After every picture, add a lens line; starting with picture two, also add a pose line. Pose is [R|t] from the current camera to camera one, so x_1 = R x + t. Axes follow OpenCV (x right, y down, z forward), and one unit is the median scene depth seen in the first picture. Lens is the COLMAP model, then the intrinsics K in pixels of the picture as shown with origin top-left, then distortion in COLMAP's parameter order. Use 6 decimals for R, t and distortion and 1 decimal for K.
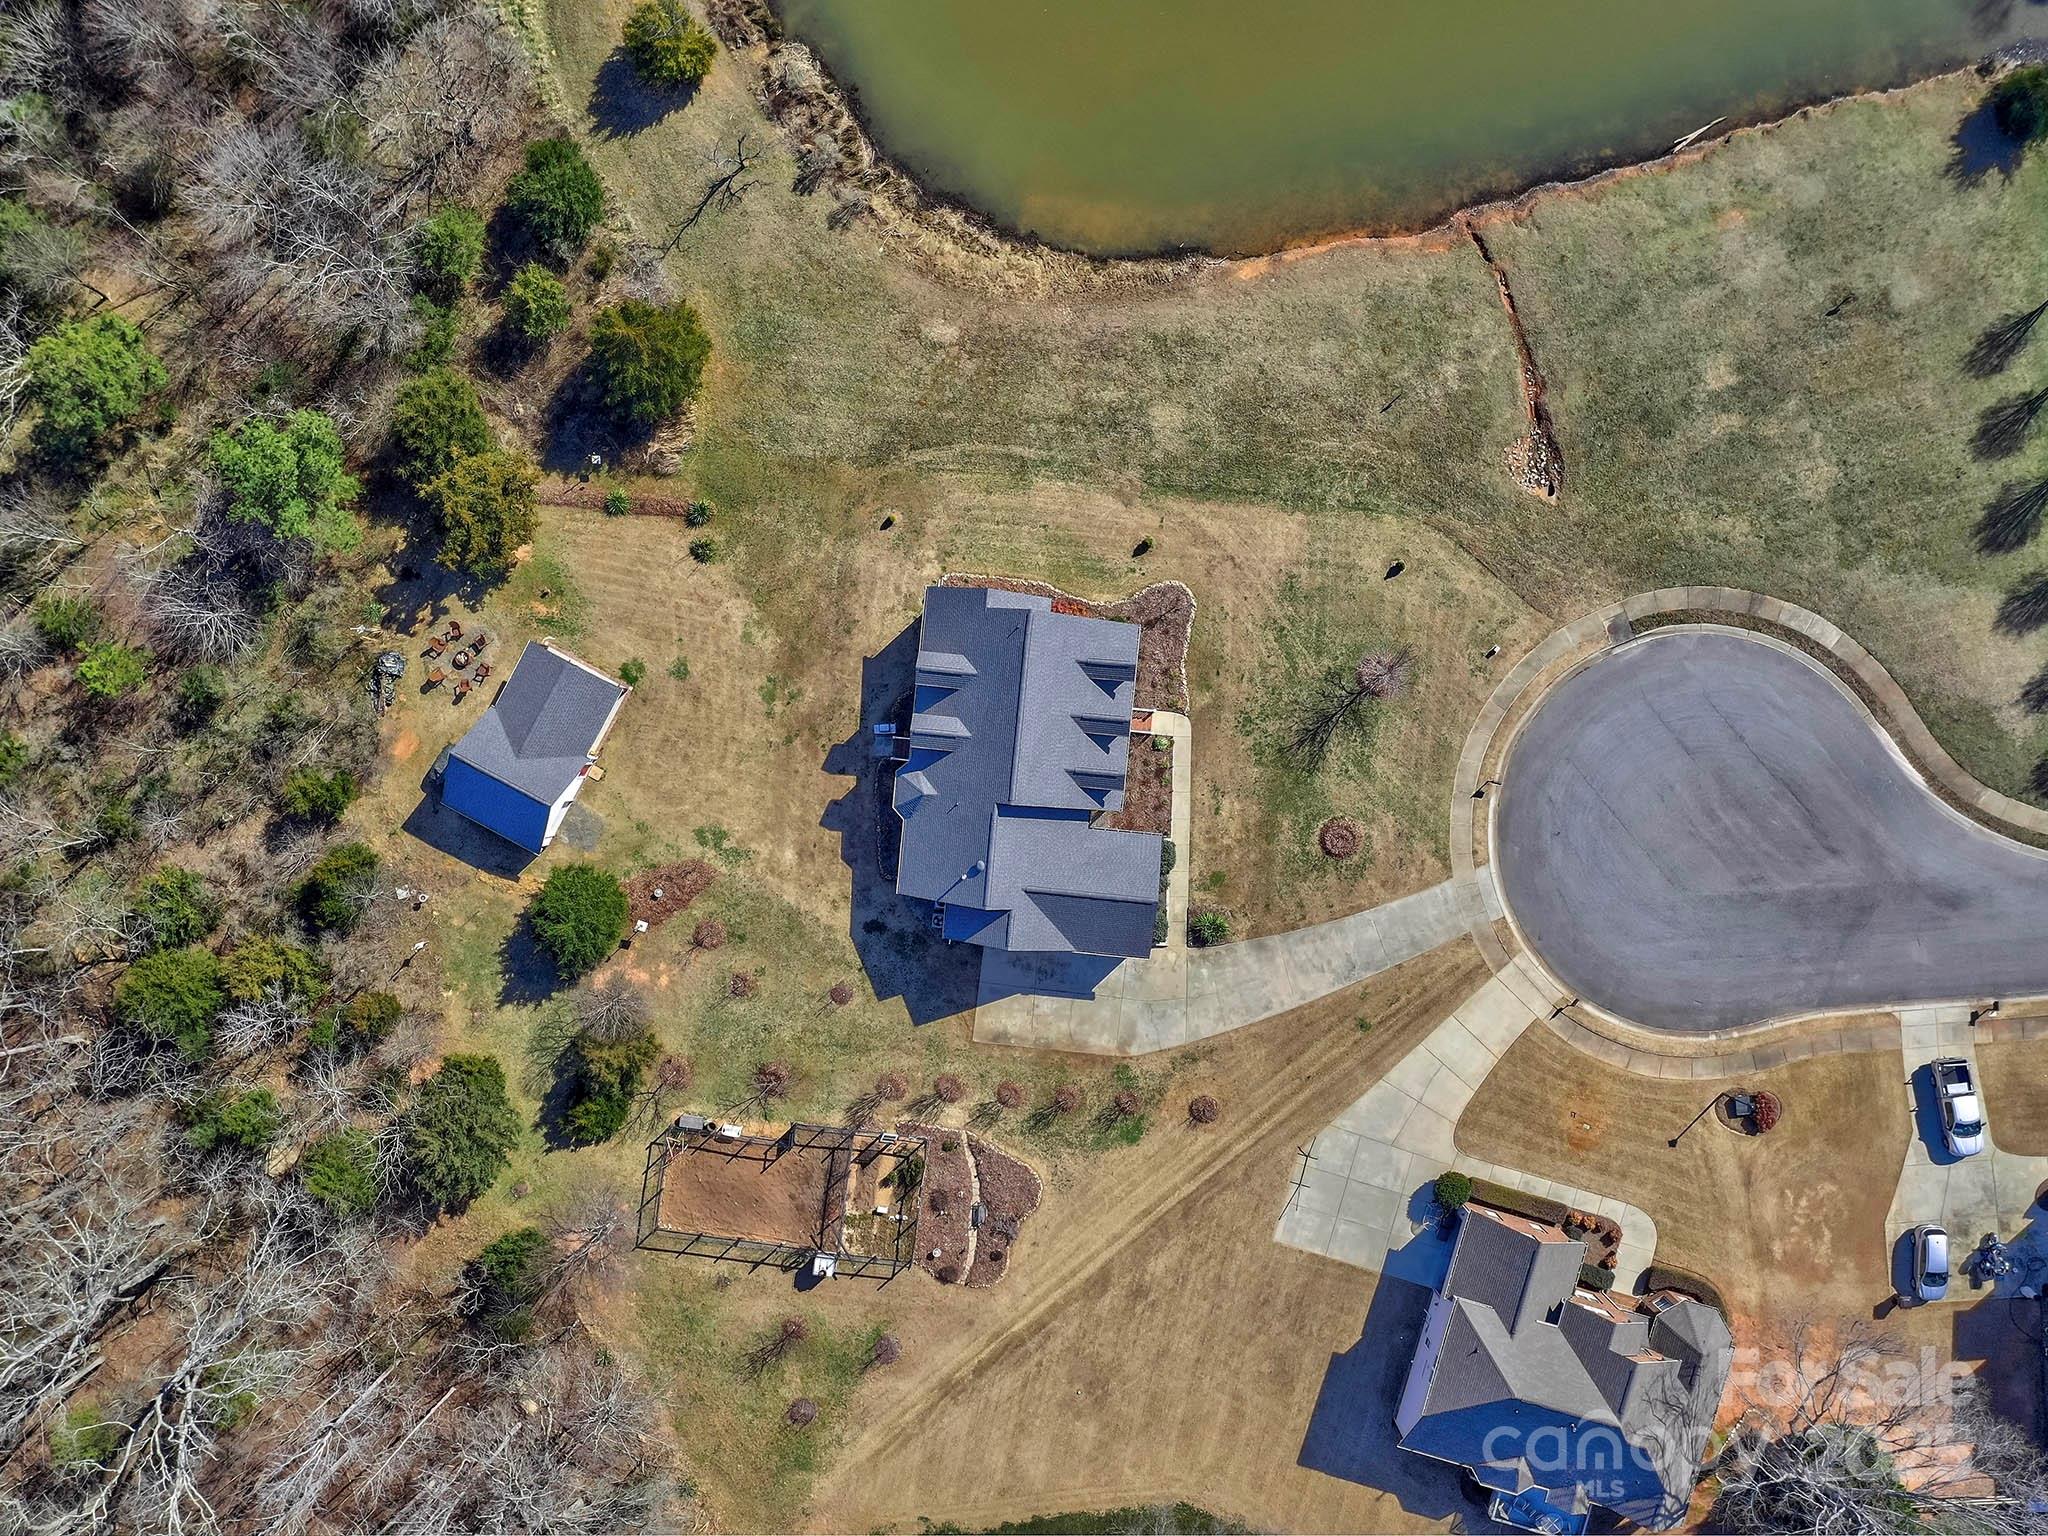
lens RADIAL K [[1819.9, 0, 1024.0], [0, 1819.9, 768.0], [0, 0, 1]] dist [0.000734, -0.002238]
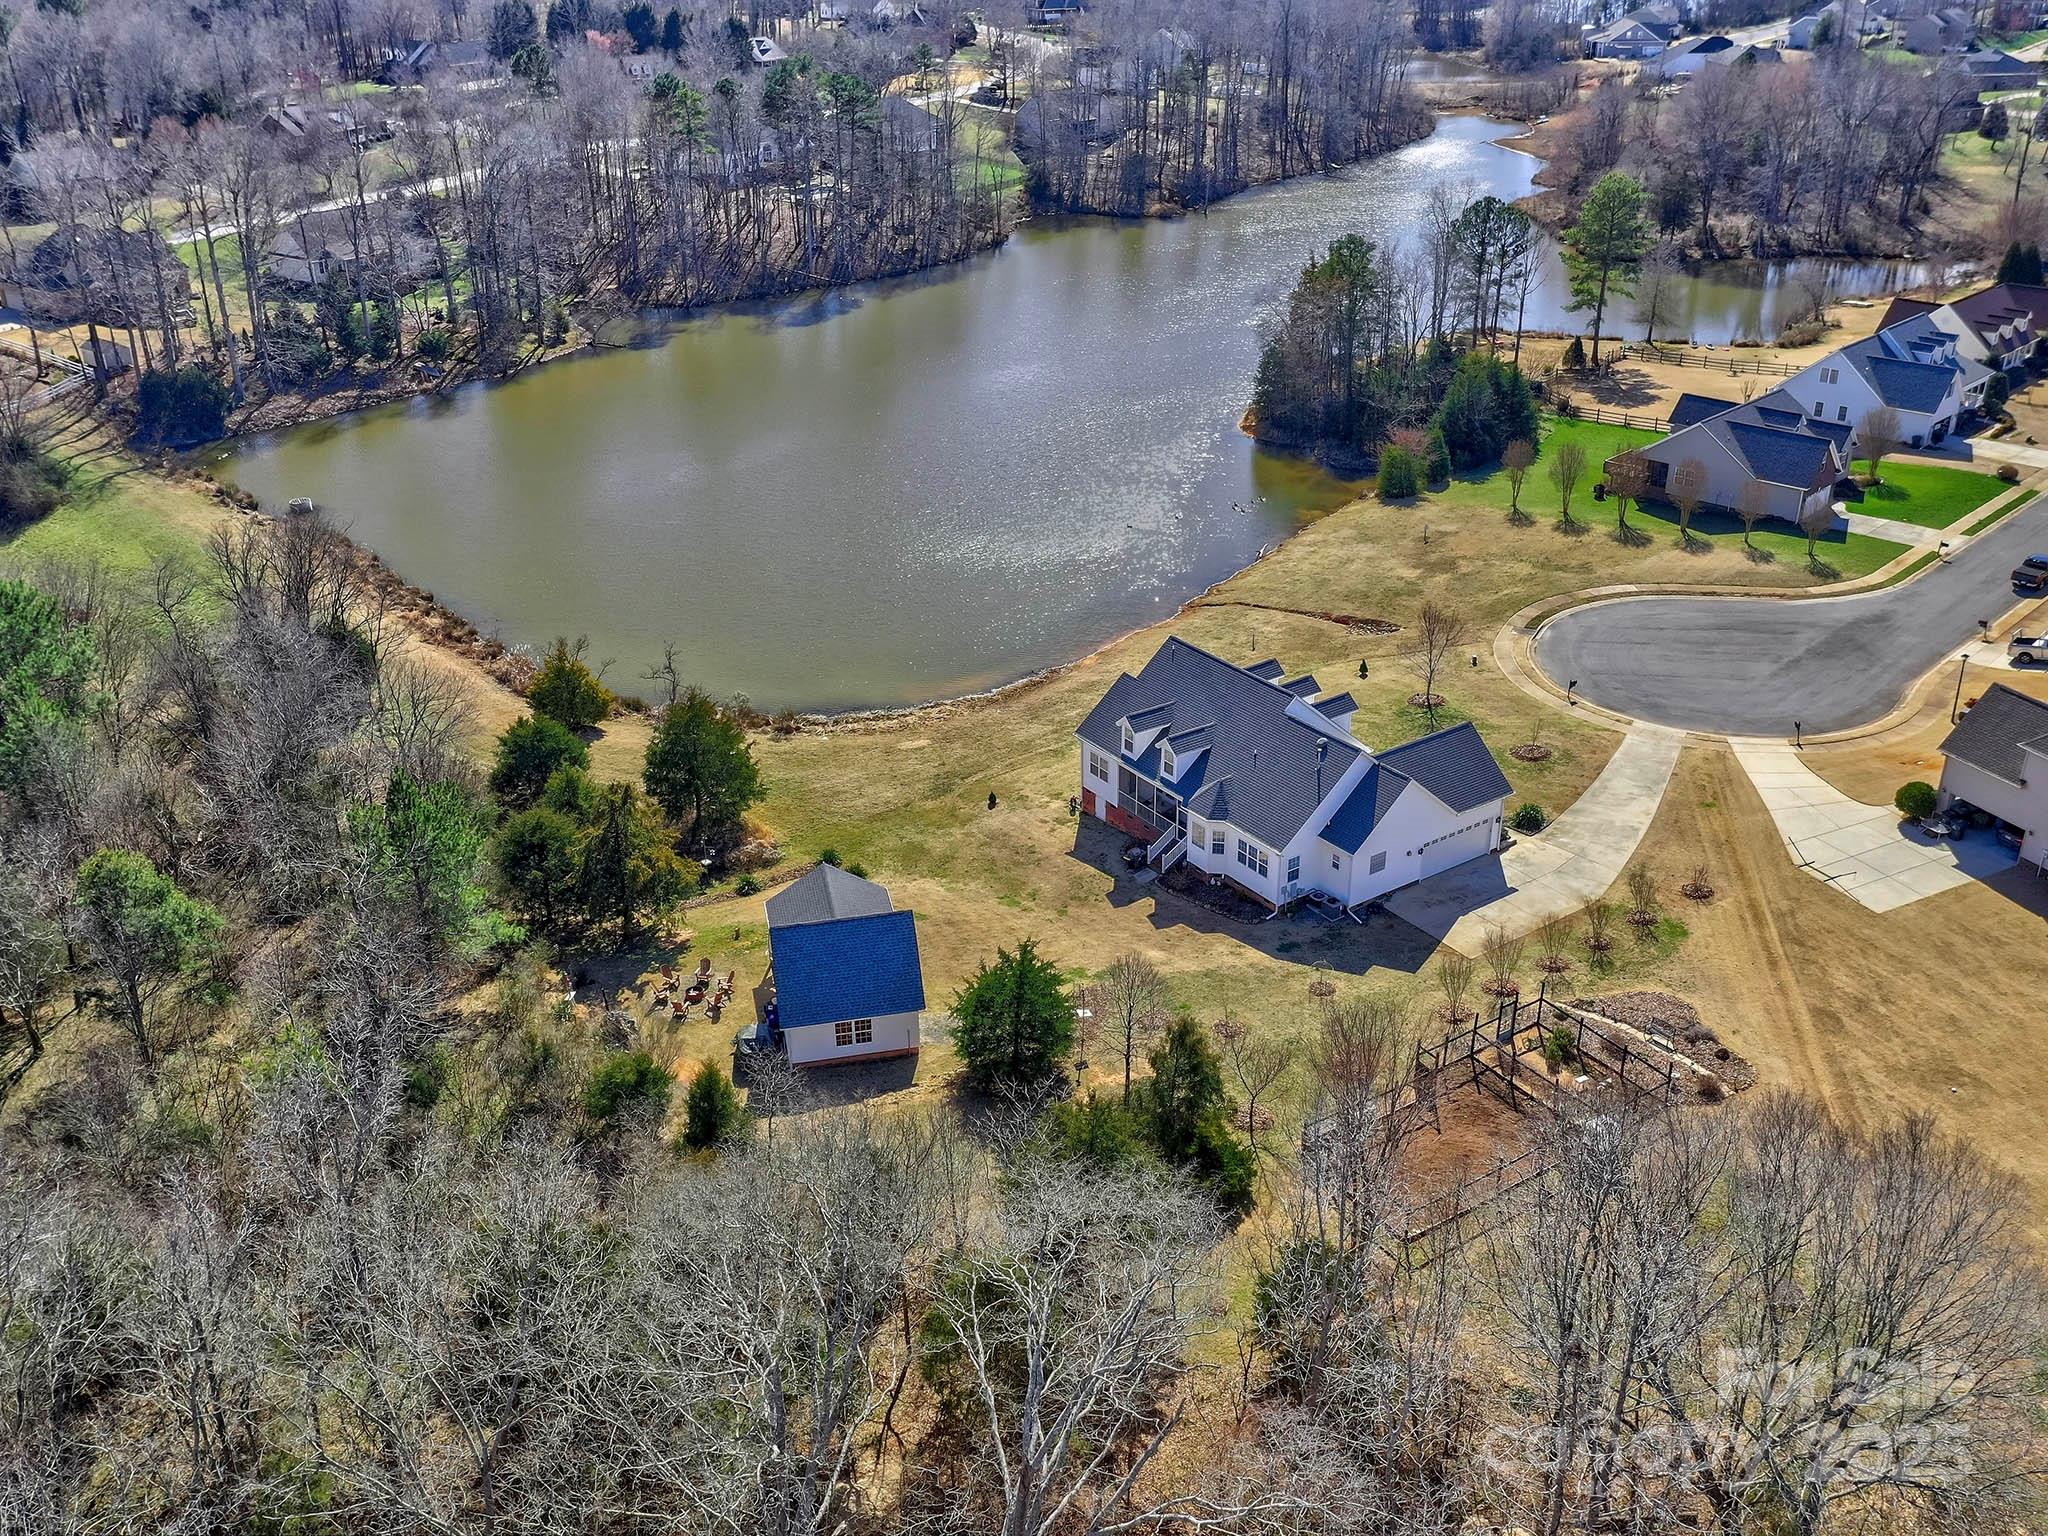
lens RADIAL K [[1819.9, 0, 1024.0], [0, 1819.9, 768.0], [0, 0, 1]] dist [0.000734, -0.002238]
pose [[0.762189, -0.283422, 0.582013, -0.642176], [0.647132, 0.310046, -0.696485, 0.569563], [0.016948, 0.907493, 0.419726, 0.569288]]
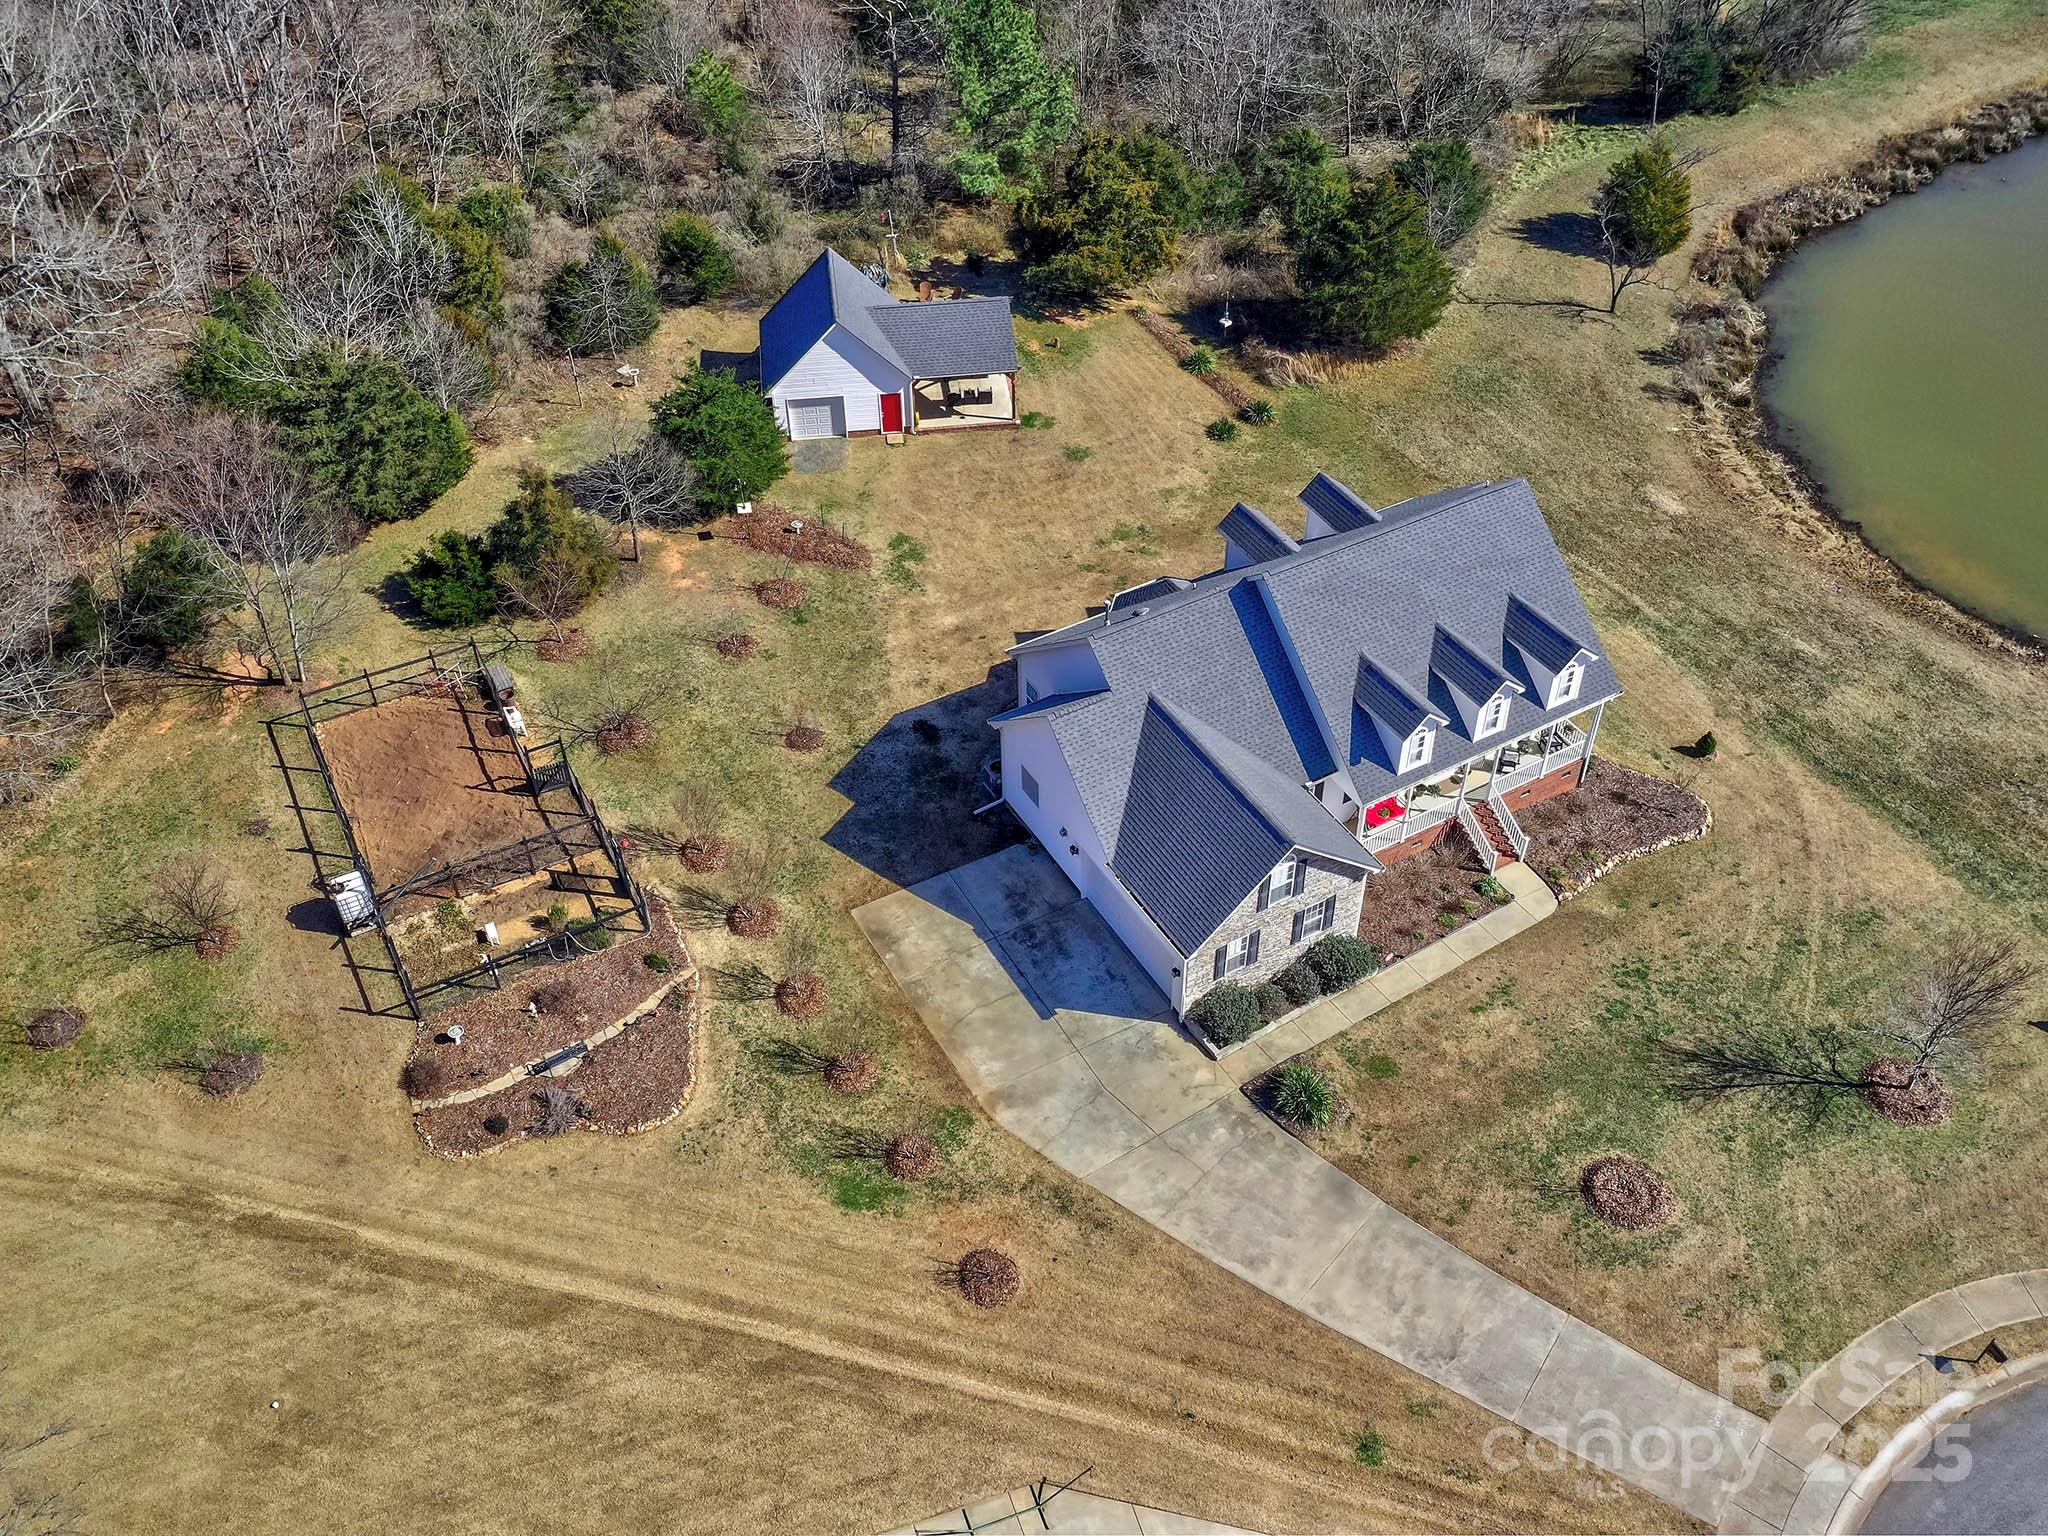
lens RADIAL K [[1819.9, 0, 1024.0], [0, 1819.9, 768.0], [0, 0, 1]] dist [0.000734, -0.002238]
pose [[0.577717, 0.562022, -0.591923, 0.299750], [-0.816213, 0.392197, -0.424239, 0.321633], [-0.006281, 0.728226, 0.685309, 0.596247]]
